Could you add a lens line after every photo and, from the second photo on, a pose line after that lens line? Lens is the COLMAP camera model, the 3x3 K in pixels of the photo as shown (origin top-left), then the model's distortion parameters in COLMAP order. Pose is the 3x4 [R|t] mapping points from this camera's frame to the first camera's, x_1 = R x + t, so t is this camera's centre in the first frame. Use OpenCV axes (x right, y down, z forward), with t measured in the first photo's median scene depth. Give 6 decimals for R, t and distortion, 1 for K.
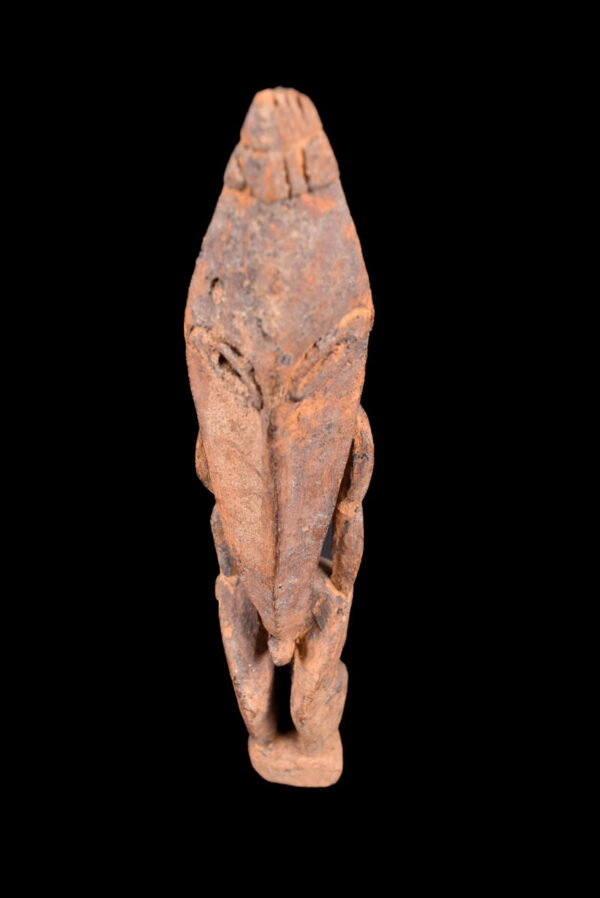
lens RADIAL K [[725.9, 0, 304.0], [0, 725.9, 450.8], [0, 0, 1]] dist [-0.098762, 0.000714]
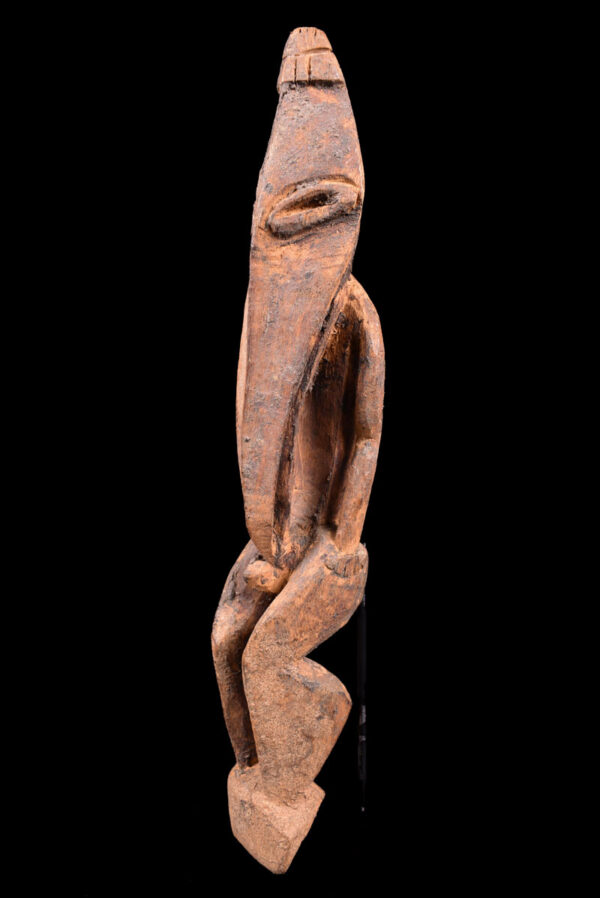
lens RADIAL K [[725.9, 0, 294.4], [0, 725.9, 451.2], [0, 0, 1]] dist [-0.098762, 0.000714]
pose [[0.700718, 0.131132, -0.701283, 0.887763], [-0.507122, 0.782945, -0.360311, 0.631245], [0.501818, 0.608113, 0.615124, 0.420007]]
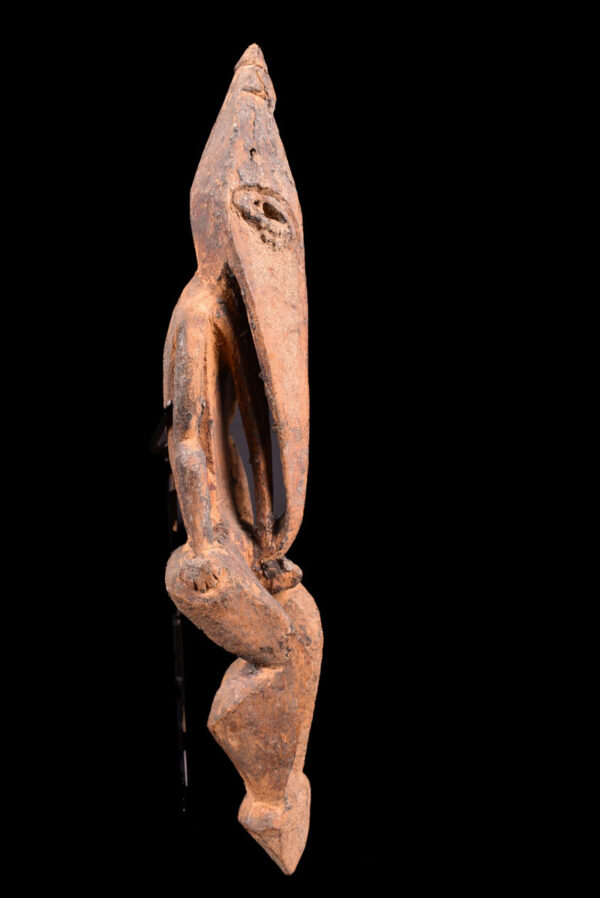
lens RADIAL K [[725.9, 0, 299.7], [0, 725.9, 449.7], [0, 0, 1]] dist [-0.098762, 0.000714]
pose [[0.089046, -0.066859, 0.993781, -1.324499], [0.679393, 0.733684, -0.011515, 0.234051], [-0.728351, 0.676193, 0.110755, 1.010785]]
